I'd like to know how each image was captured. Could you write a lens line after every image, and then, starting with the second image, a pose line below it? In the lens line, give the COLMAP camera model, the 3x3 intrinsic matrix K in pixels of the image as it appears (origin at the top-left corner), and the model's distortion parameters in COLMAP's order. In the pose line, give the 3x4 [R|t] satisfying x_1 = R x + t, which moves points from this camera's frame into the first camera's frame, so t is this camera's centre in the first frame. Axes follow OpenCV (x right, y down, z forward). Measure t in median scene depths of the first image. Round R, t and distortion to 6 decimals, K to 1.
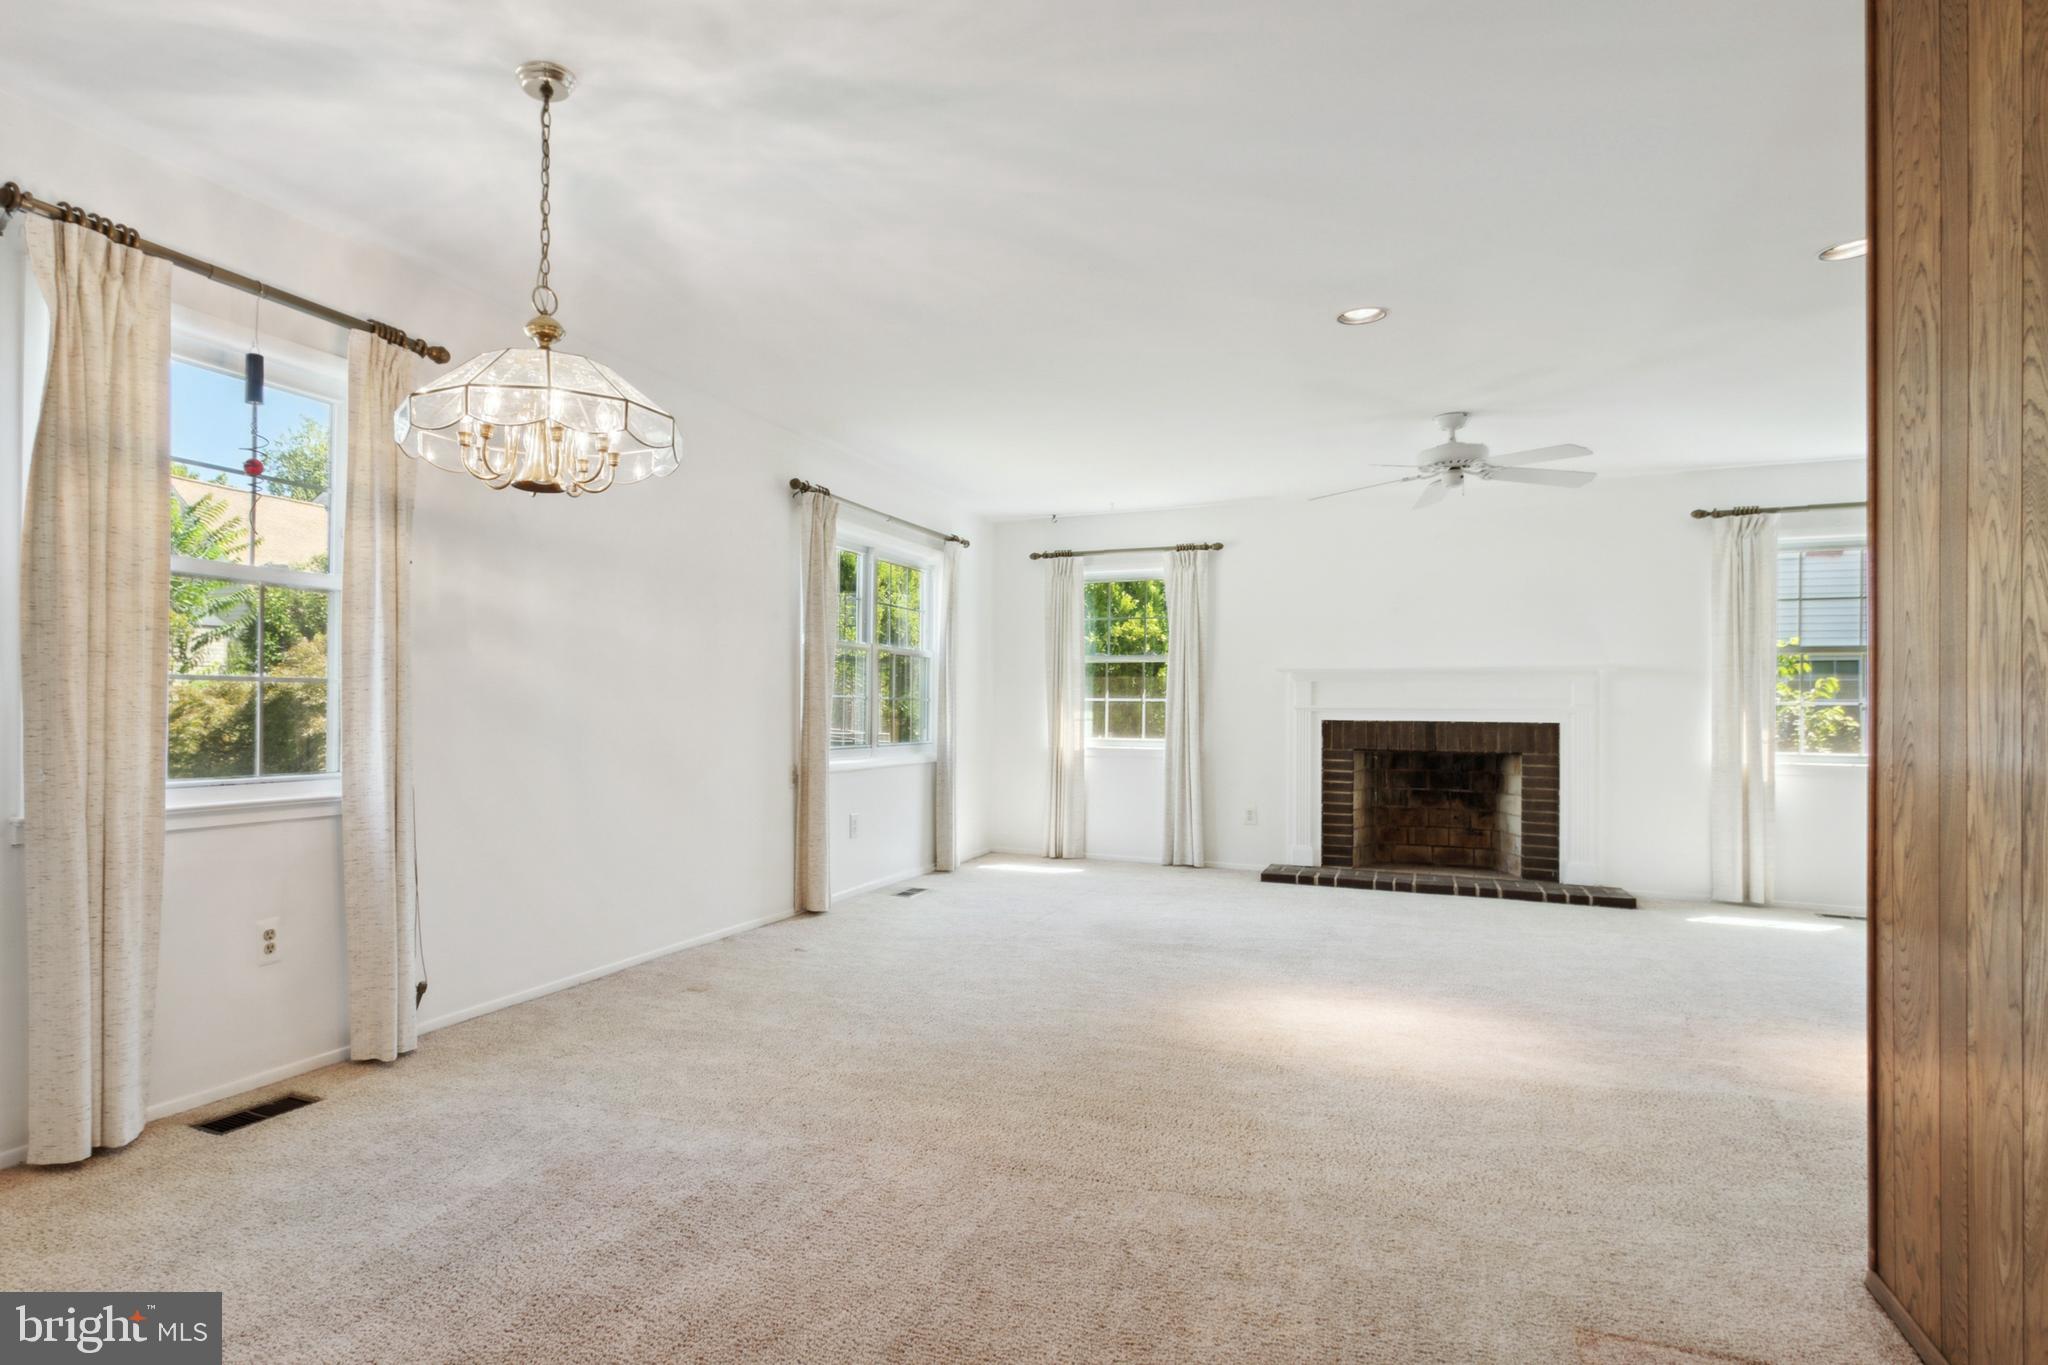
lens RADIAL K [[1126.9, 0, 845.2], [0, 1126.9, 698.0], [0, 0, 1]] dist [0.001243, -0.001835]
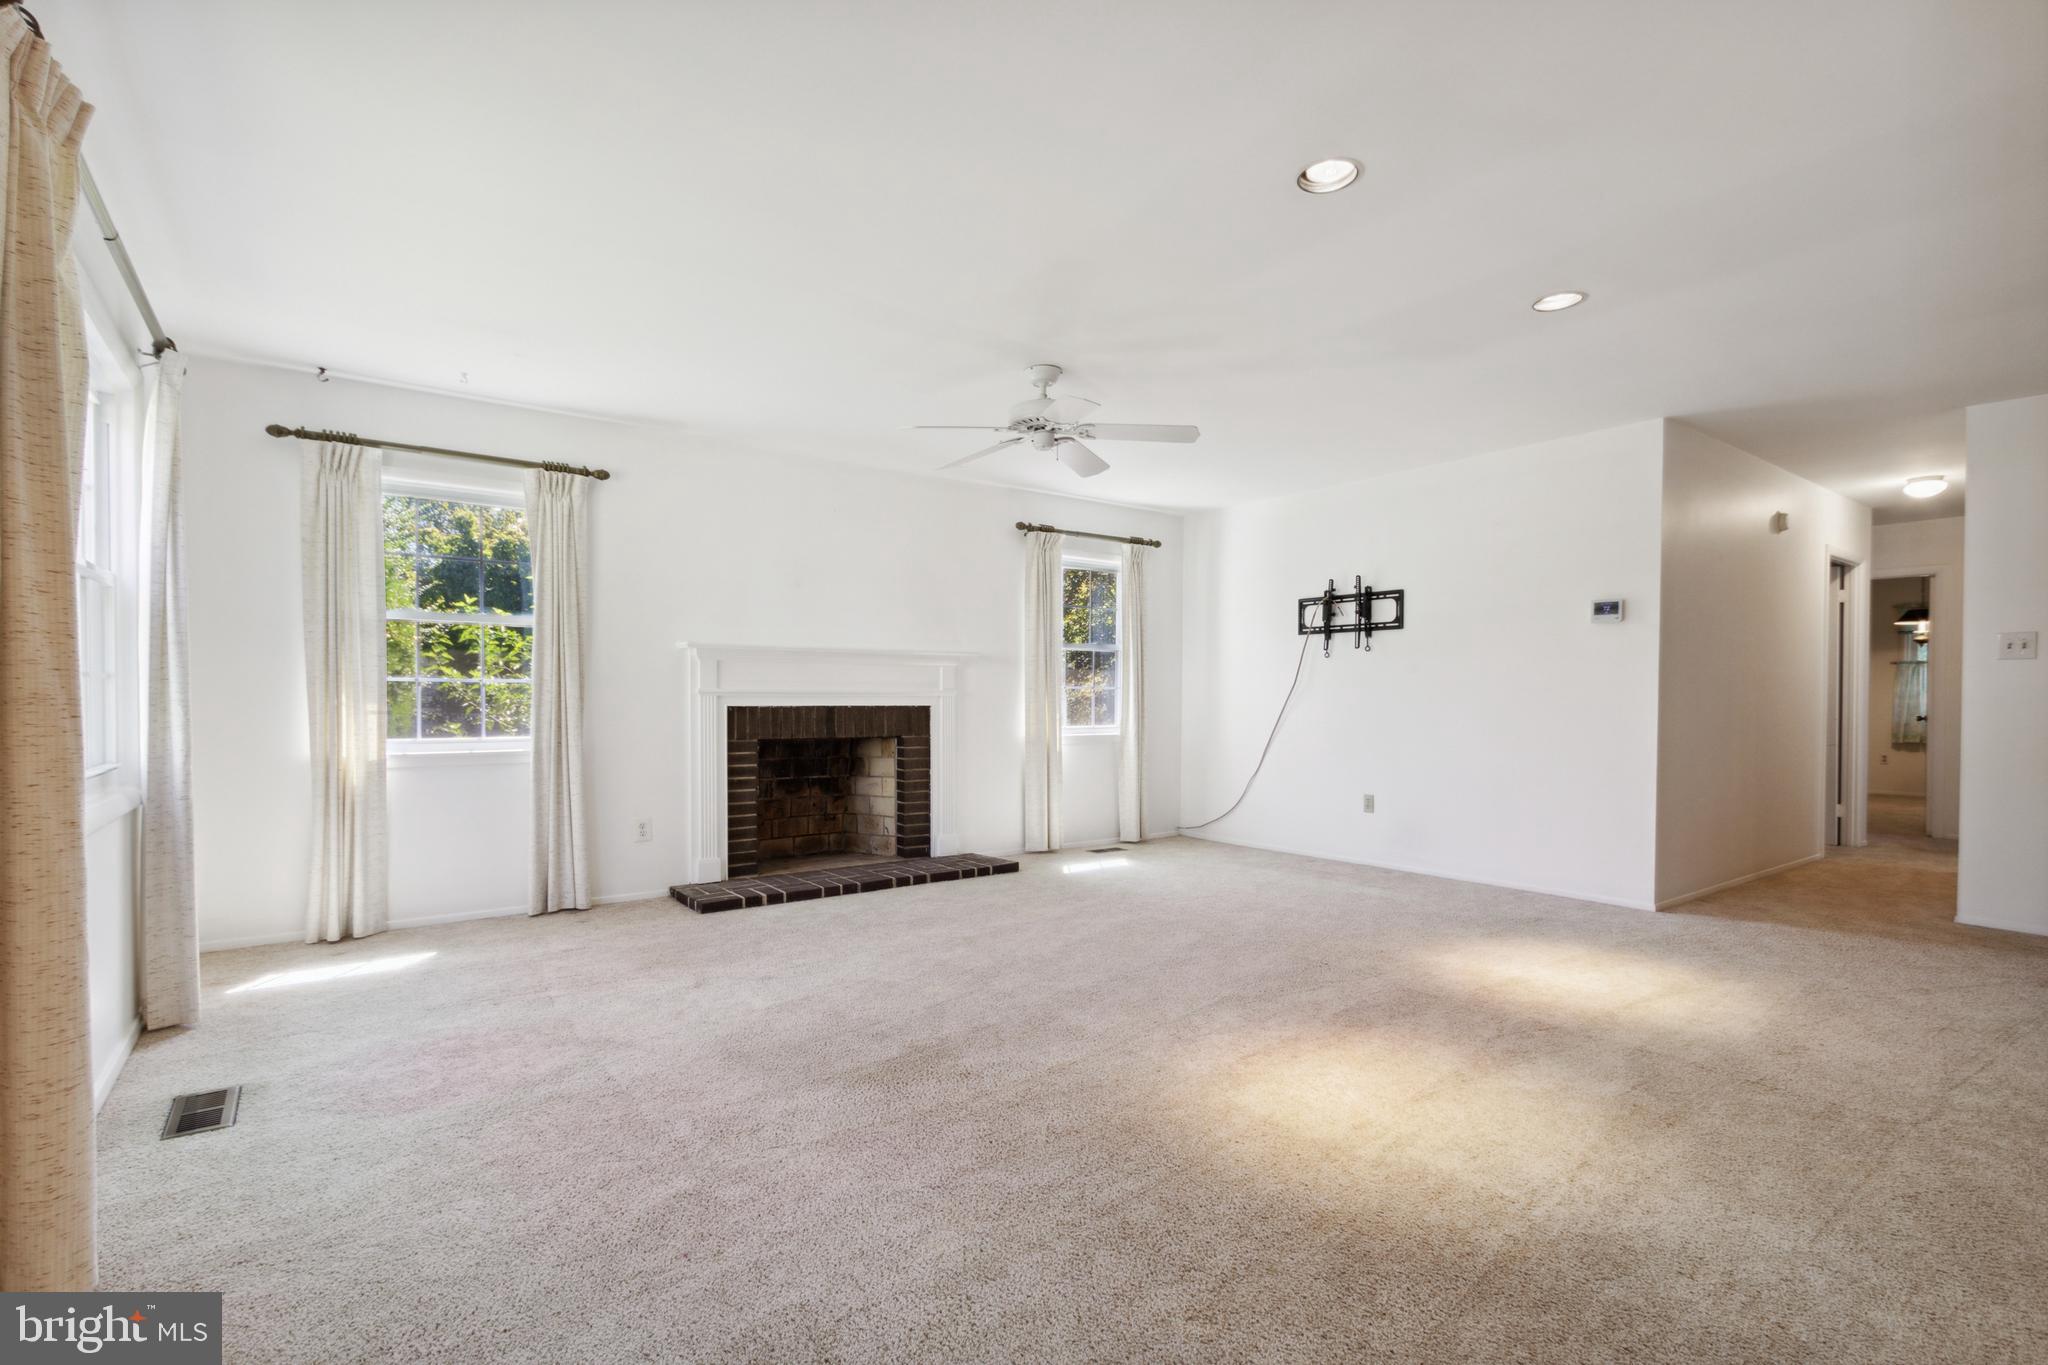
lens RADIAL K [[949.2, 0, 1018.2], [0, 949.2, 718.0], [0, 0, 1]] dist [-0.000570, 0.000060]
pose [[0.441694, -0.026015, 0.896788, -0.138893], [-0.006073, 0.999470, 0.031985, 0.004893], [-0.897145, -0.019573, 0.441302, 0.583682]]
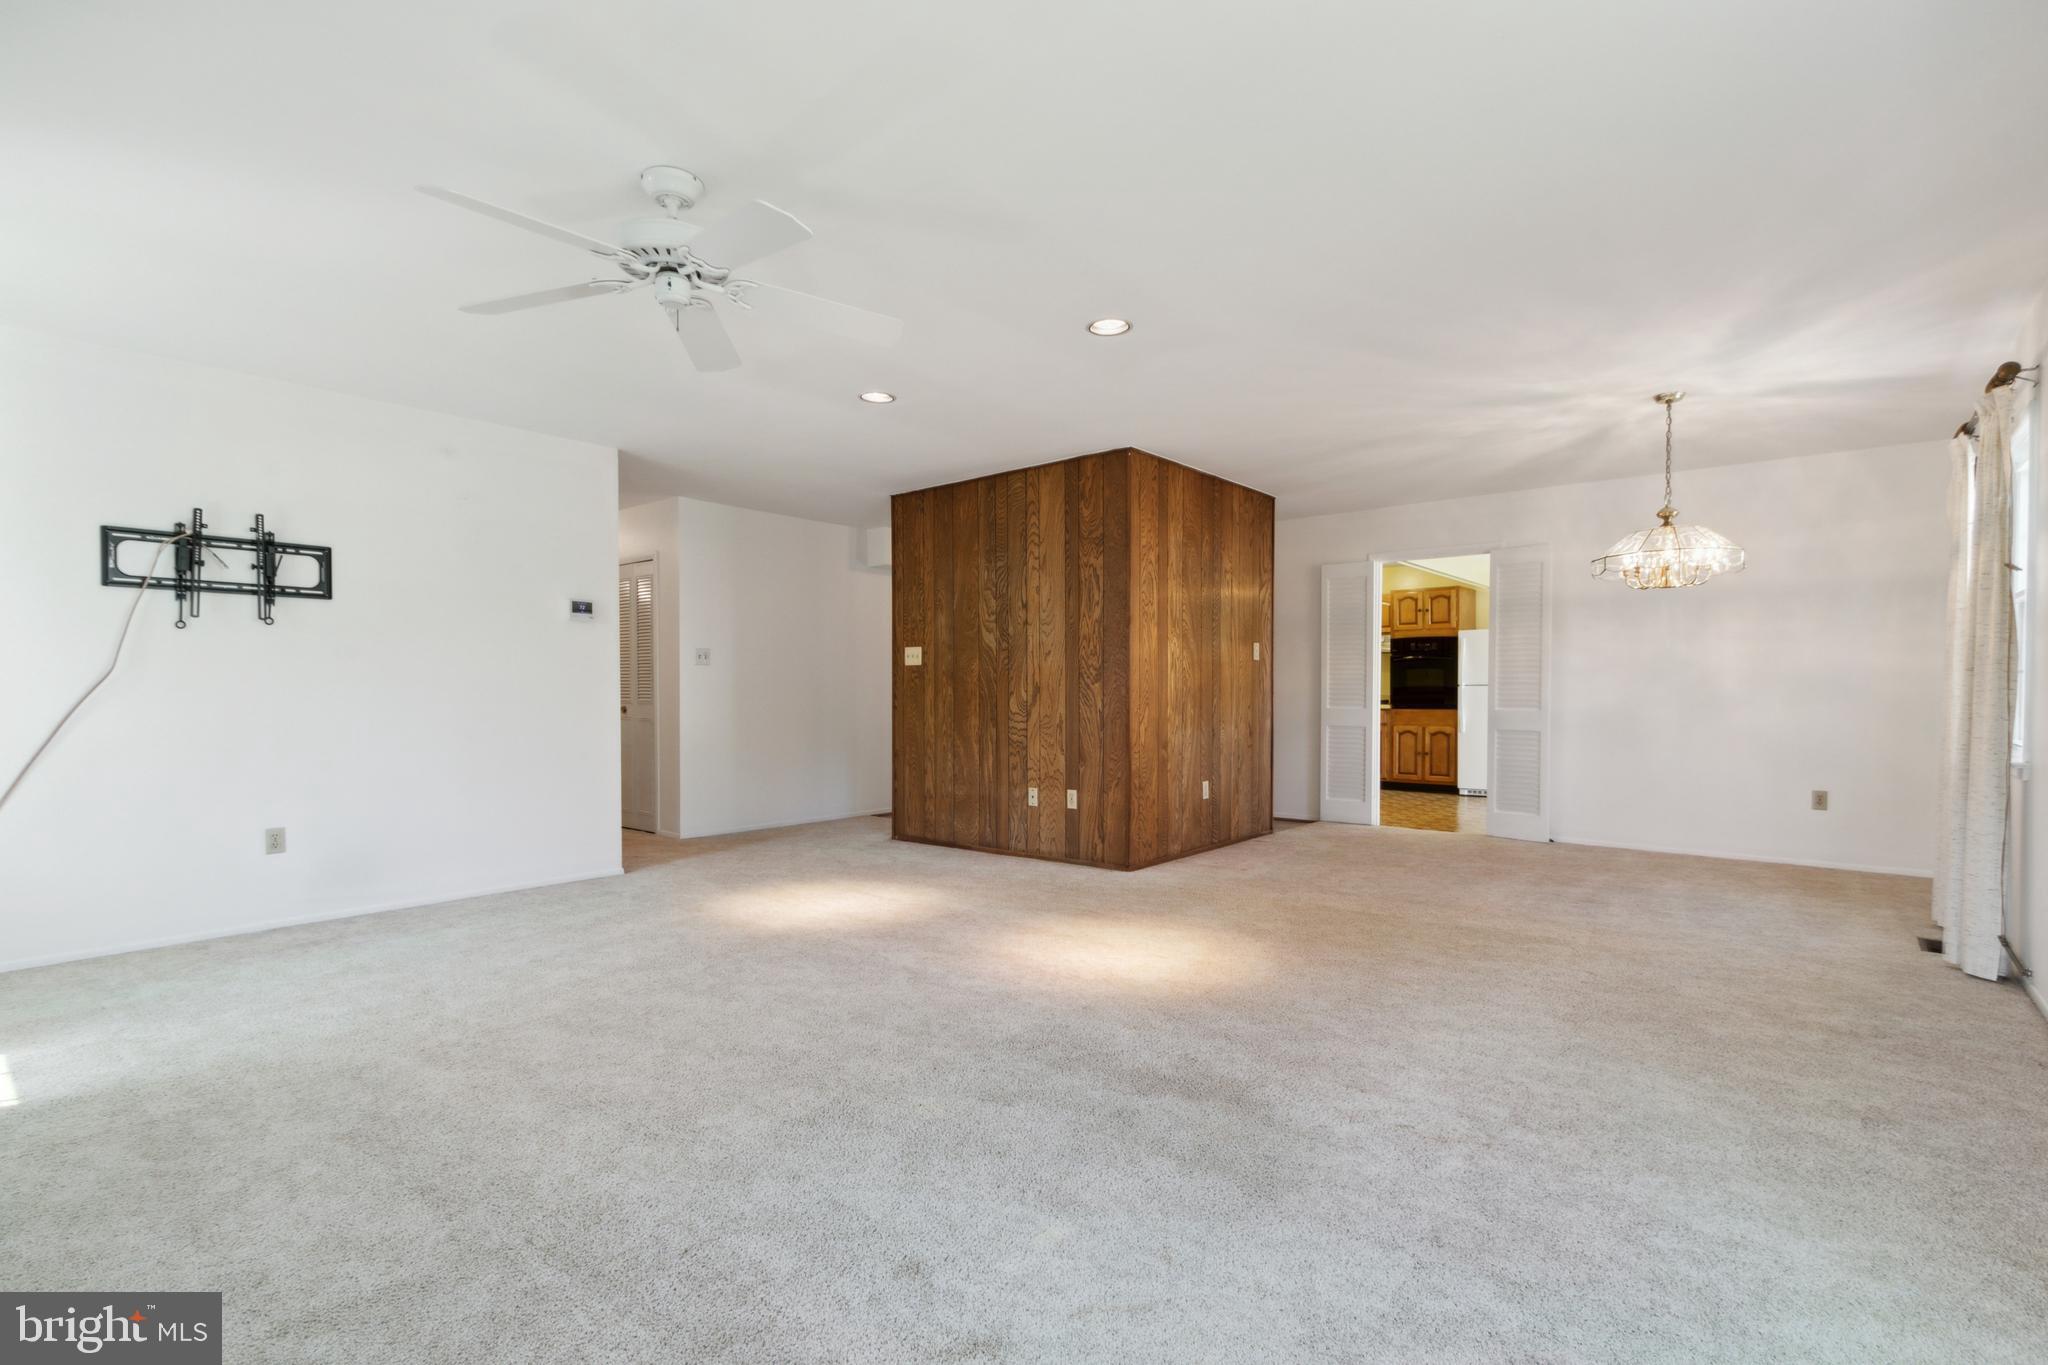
lens RADIAL K [[936.3, 0, 1020.5], [0, 936.3, 702.8], [0, 0, 1]] dist [0.011286, 0.000088]
pose [[-0.975151, -0.008731, 0.221370, 0.216992], [-0.007262, 0.999946, 0.007450, 0.012668], [-0.221423, 0.005657, -0.975161, 1.237650]]
